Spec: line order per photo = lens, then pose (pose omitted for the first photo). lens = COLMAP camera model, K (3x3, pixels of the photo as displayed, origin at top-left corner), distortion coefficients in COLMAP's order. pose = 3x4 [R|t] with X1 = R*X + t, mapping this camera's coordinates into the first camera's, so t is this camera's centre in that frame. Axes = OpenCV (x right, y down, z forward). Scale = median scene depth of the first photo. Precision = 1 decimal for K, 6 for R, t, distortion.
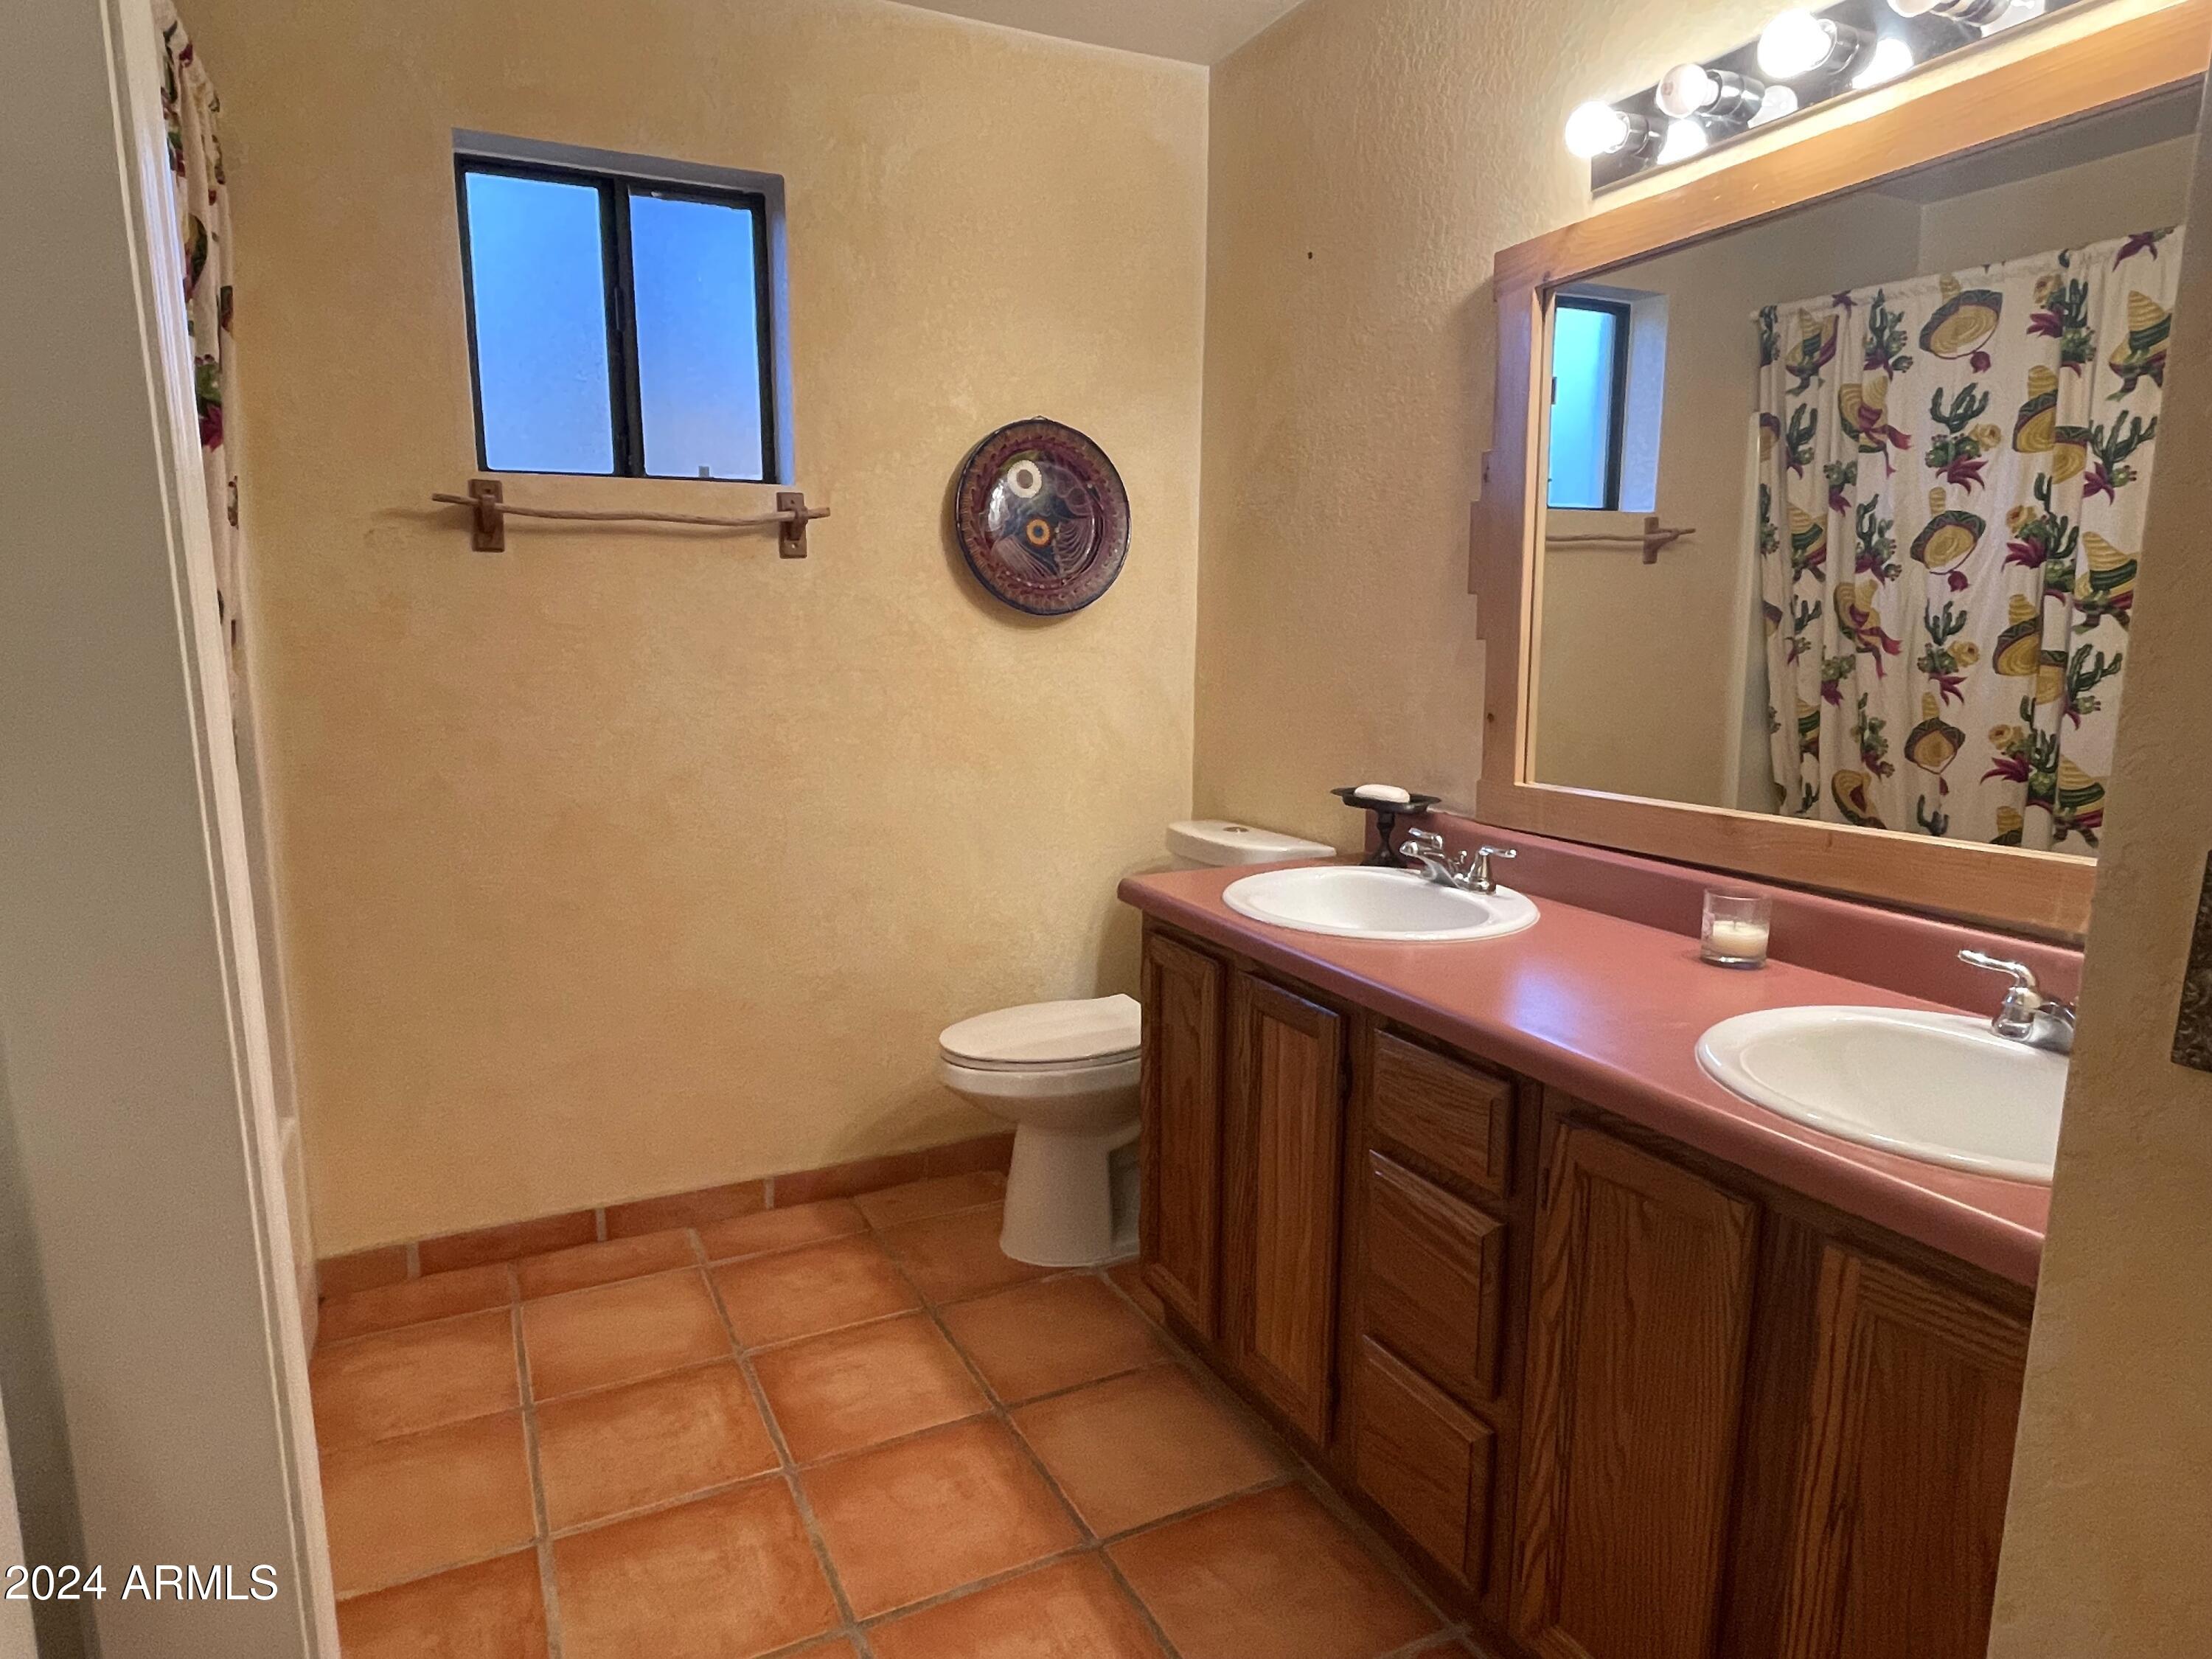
lens RADIAL K [[1297.2, 0, 1101.4], [0, 1297.2, 834.6], [0, 0, 1]] dist [-0.021113, 0.004447]
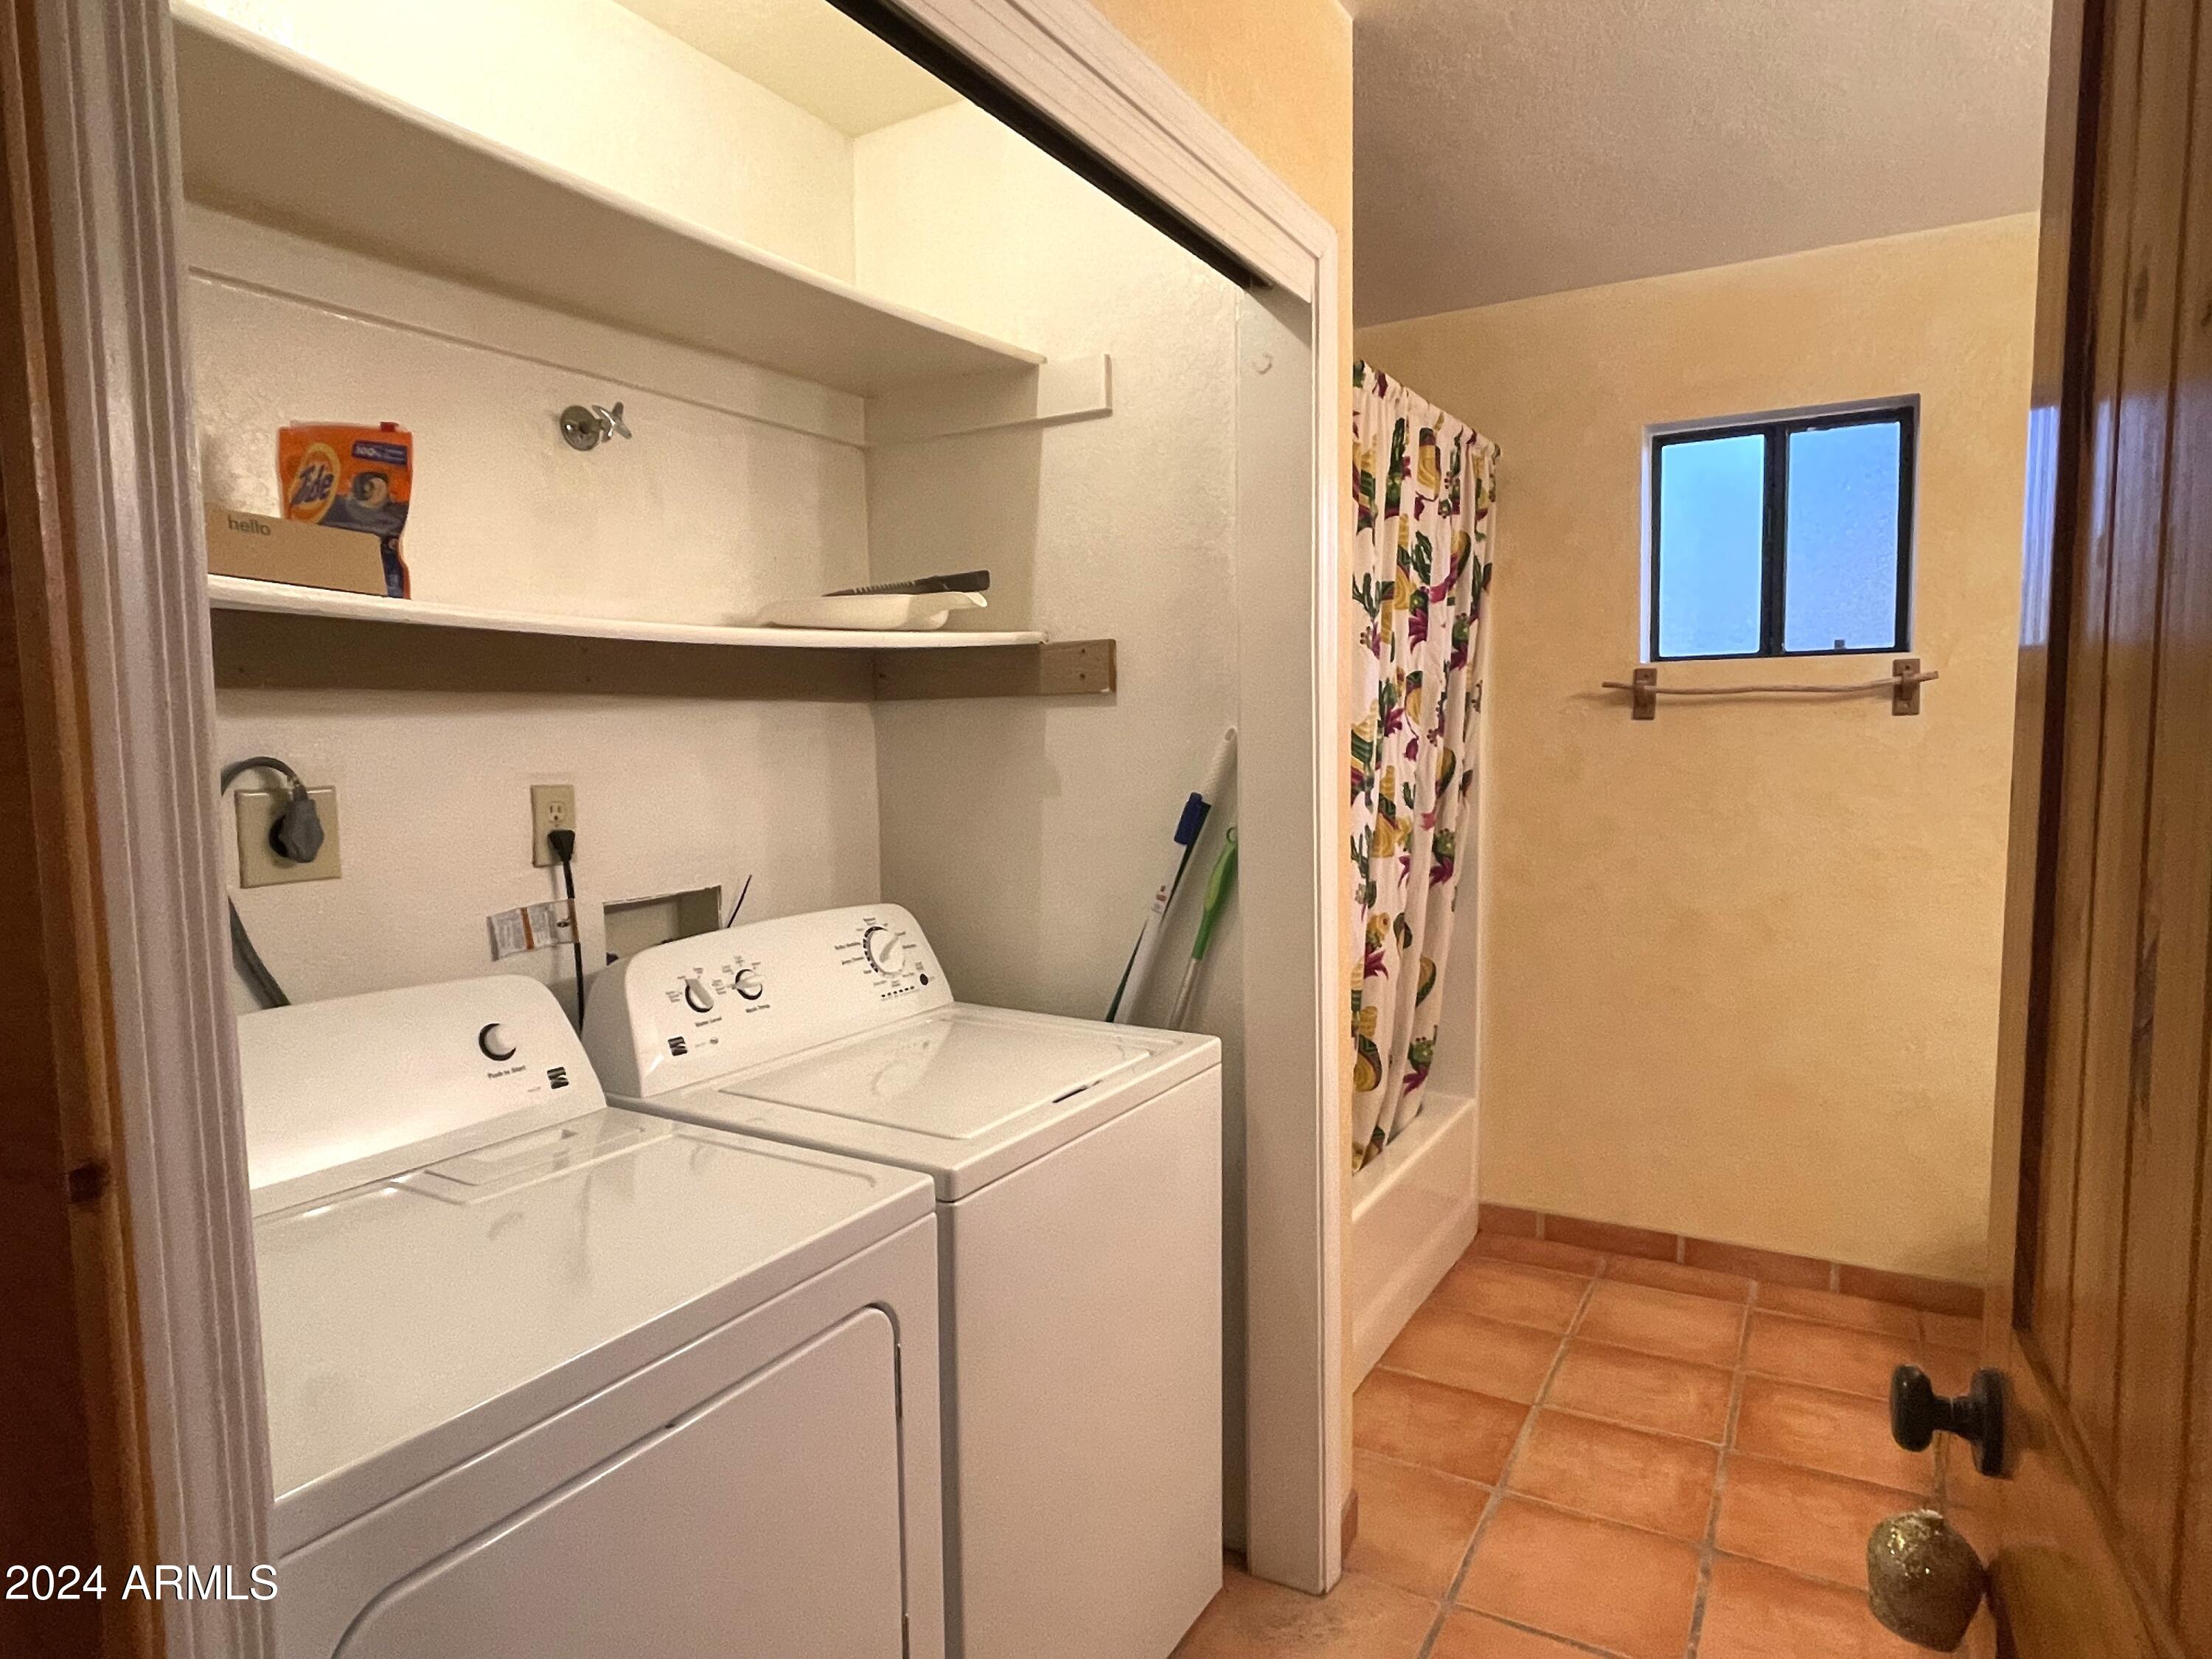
lens RADIAL K [[1297.2, 0, 1105.6], [0, 1297.2, 839.4], [0, 0, 1]] dist [-0.021113, 0.004447]
pose [[0.546423, 0.052088, -0.835888, 0.342871], [-0.128894, 0.991403, -0.022480, 0.010070], [0.827531, 0.120025, 0.548440, -0.196053]]
